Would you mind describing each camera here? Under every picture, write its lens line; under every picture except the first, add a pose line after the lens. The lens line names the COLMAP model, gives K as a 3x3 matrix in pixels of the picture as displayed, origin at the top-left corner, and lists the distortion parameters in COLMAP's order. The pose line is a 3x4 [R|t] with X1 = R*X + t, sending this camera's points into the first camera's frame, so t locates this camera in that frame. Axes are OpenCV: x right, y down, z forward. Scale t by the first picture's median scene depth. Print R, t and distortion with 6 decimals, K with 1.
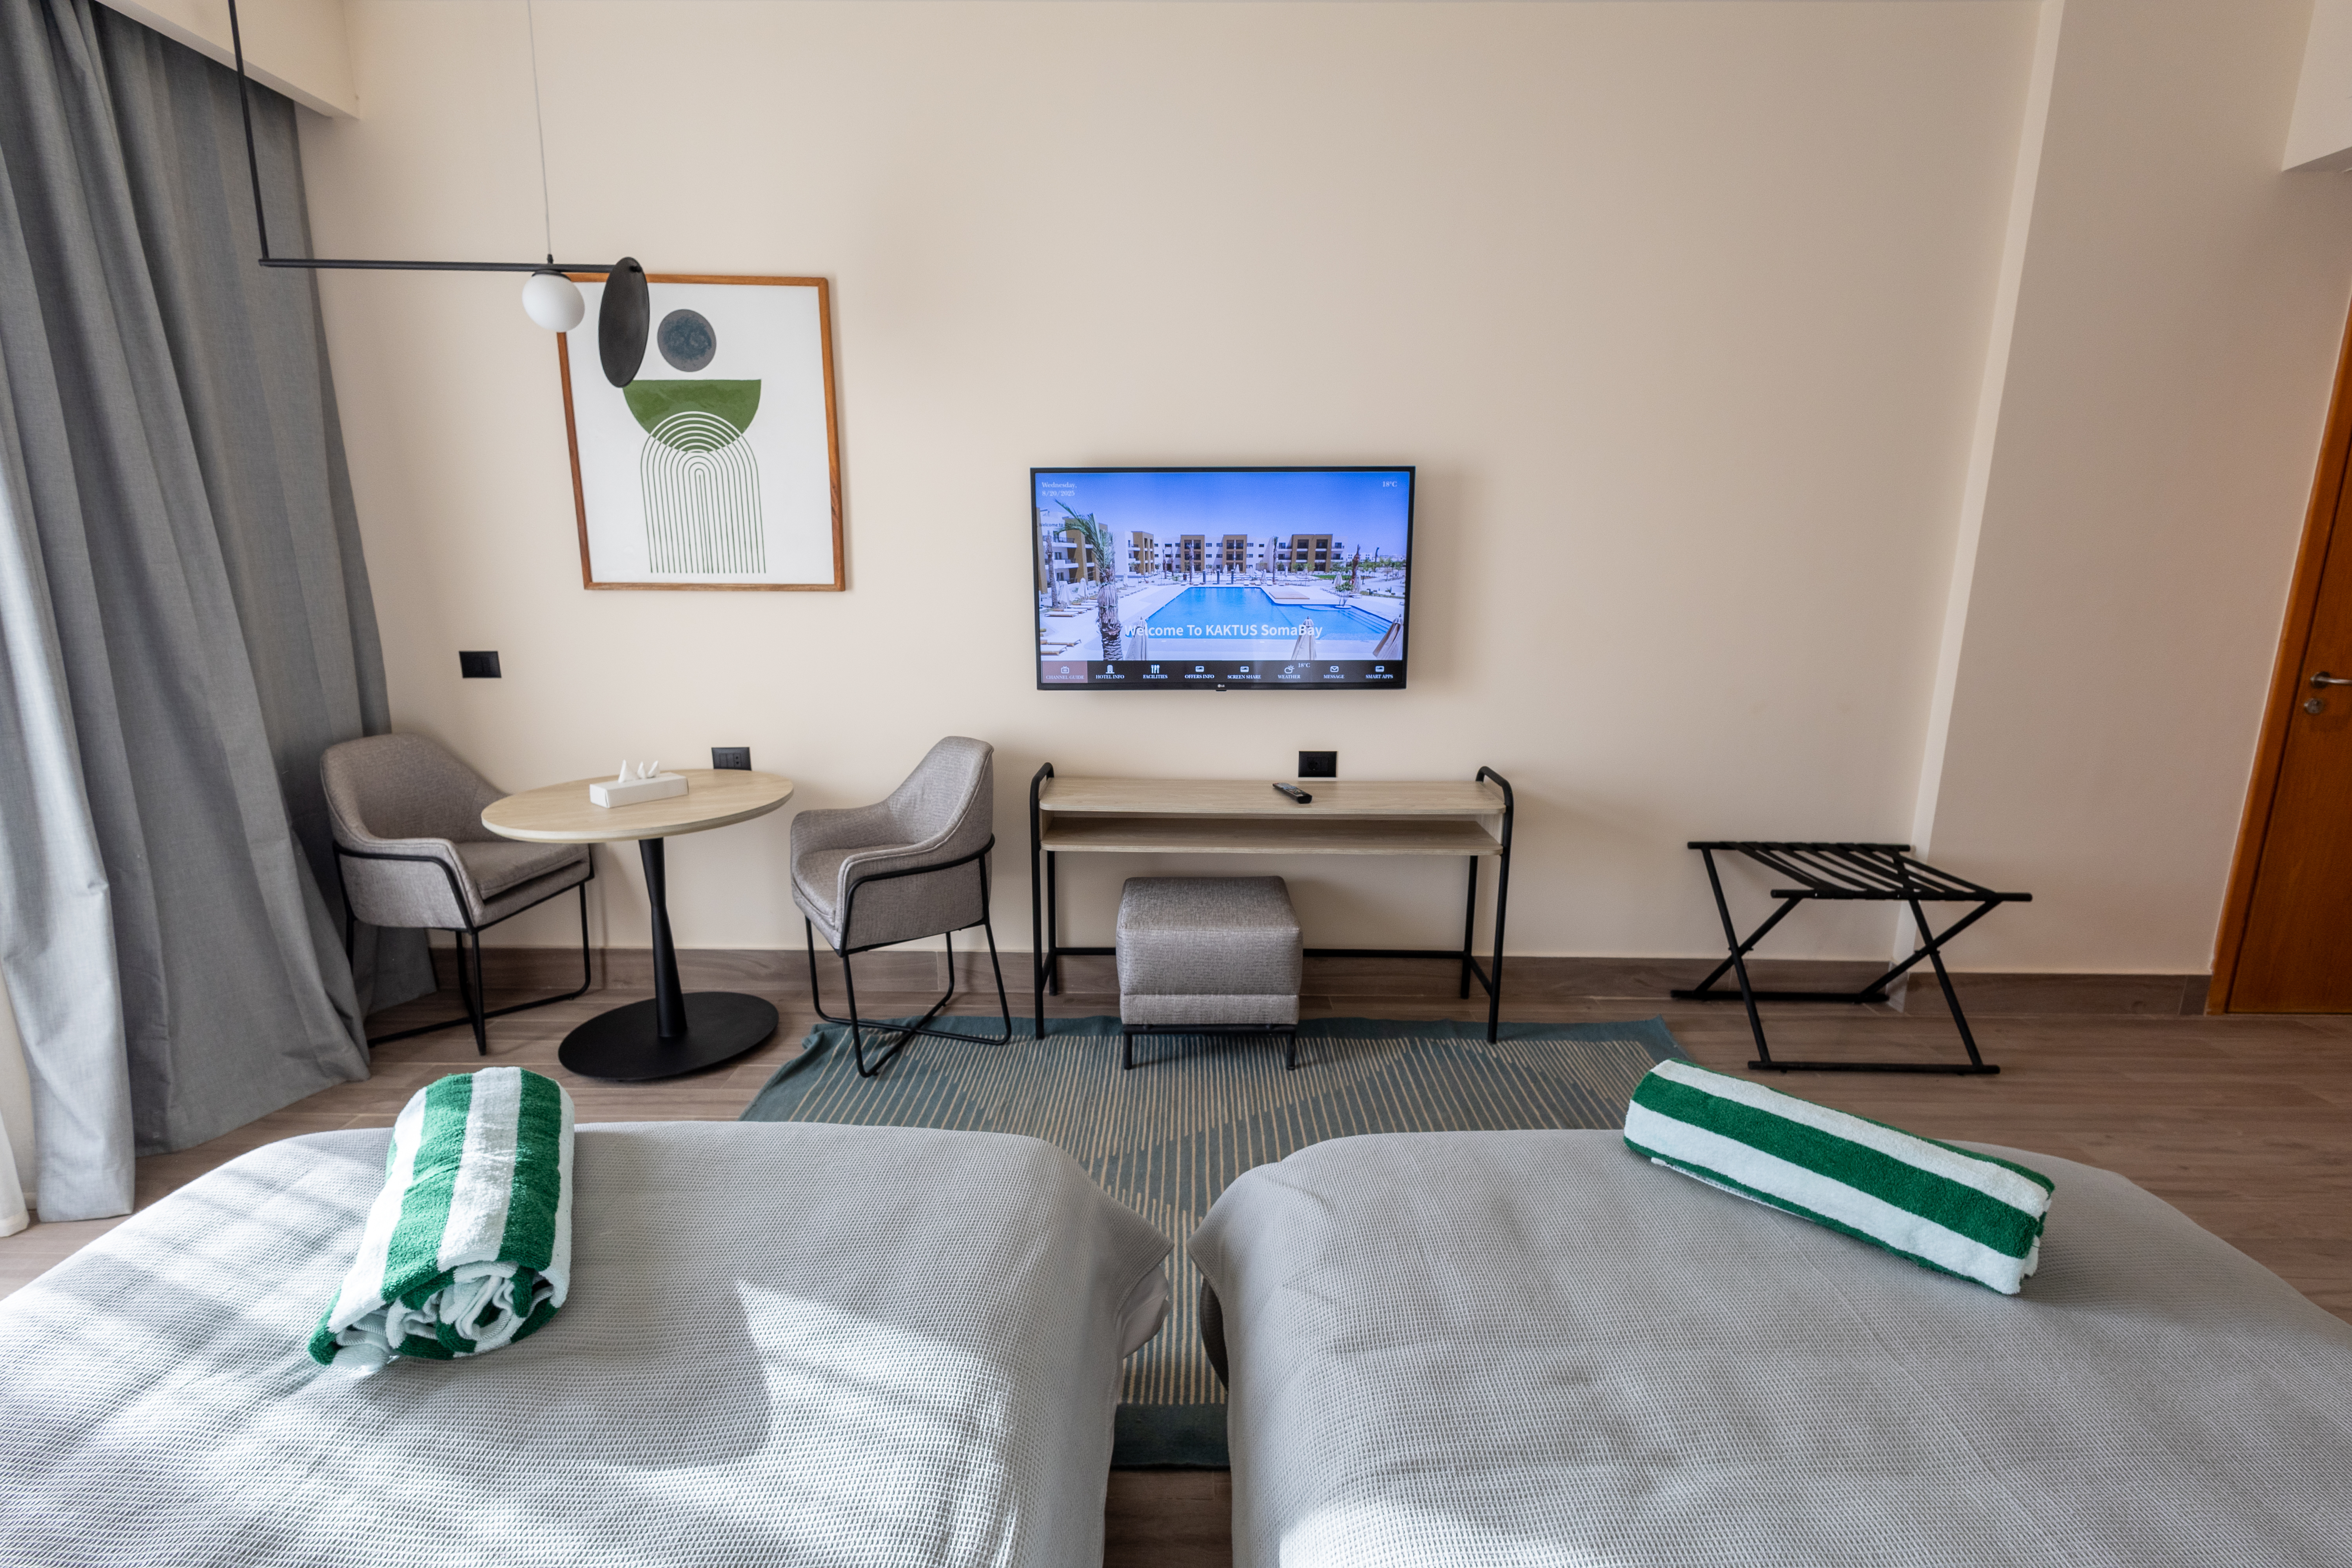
lens RADIAL K [[1084.5, 0, 1179.8], [0, 1084.5, 791.8], [0, 0, 1]] dist [0.009586, -0.000423]
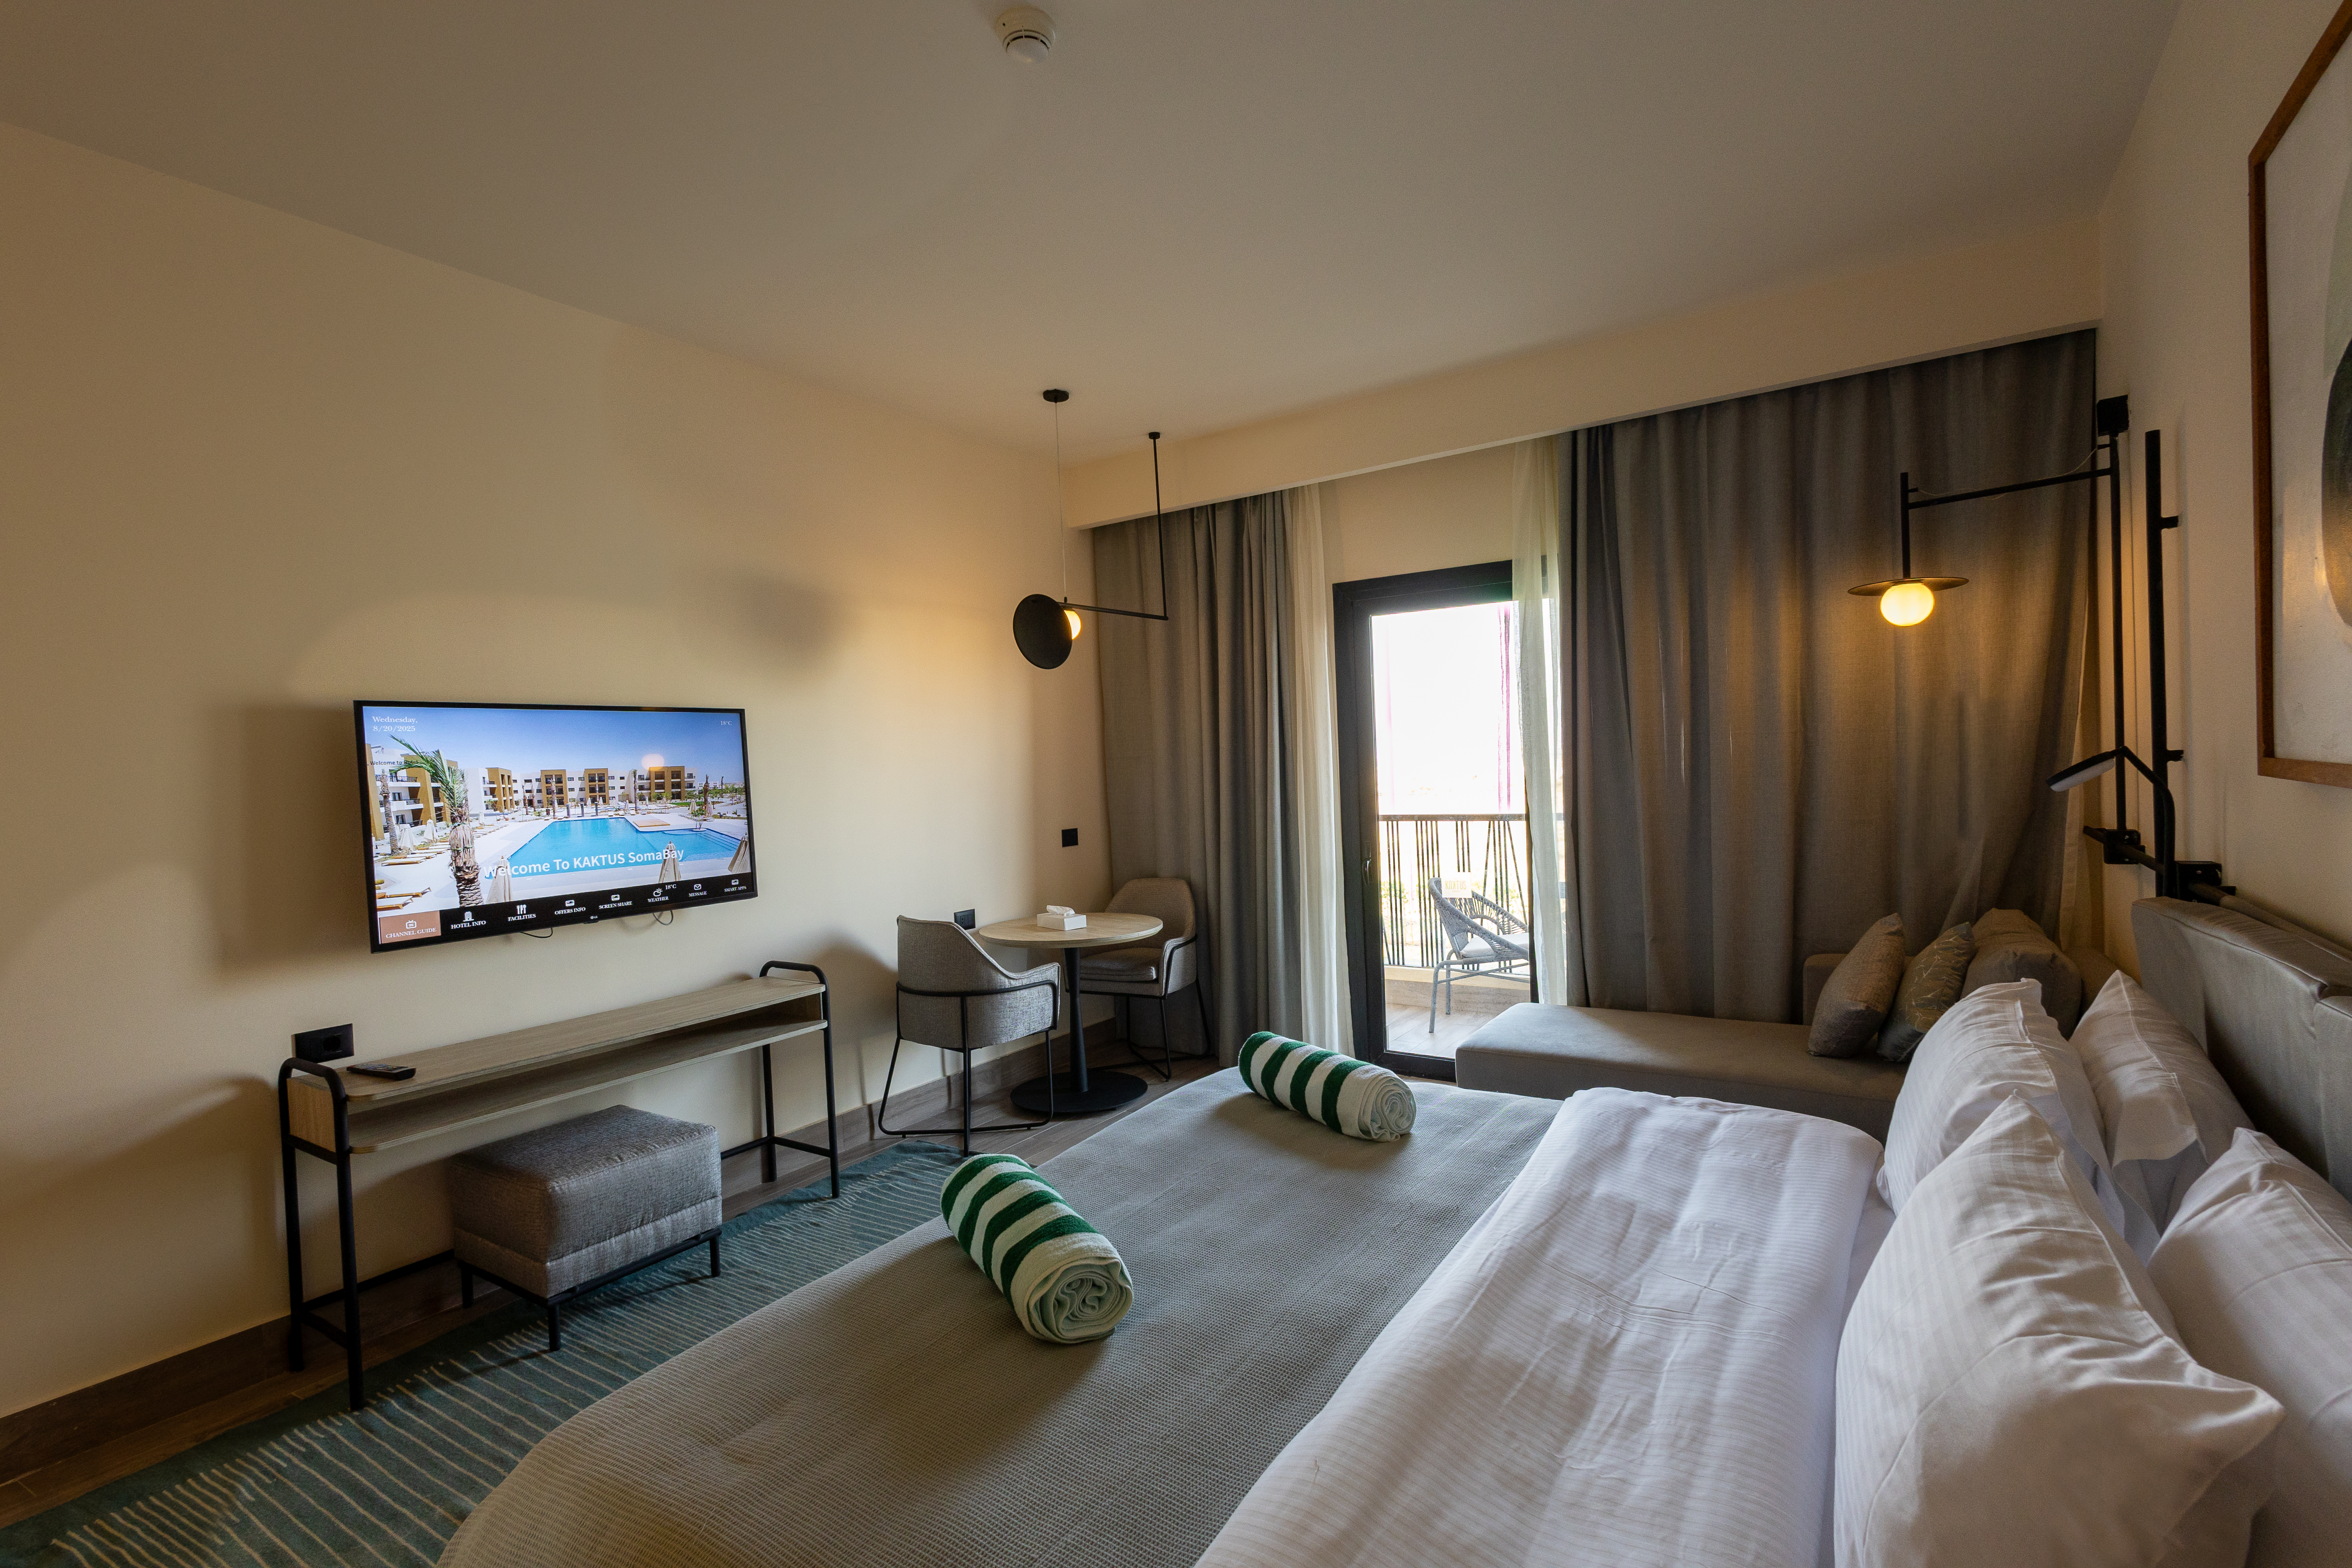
lens RADIAL K [[1084.5, 0, 1173.8], [0, 1084.5, 802.9], [0, 0, 1]] dist [0.009586, -0.000423]
pose [[0.530333, -0.049972, 0.846316, -0.527225], [0.219814, 0.972228, -0.080337, -0.002611], [-0.818797, 0.228637, 0.526589, 0.017954]]
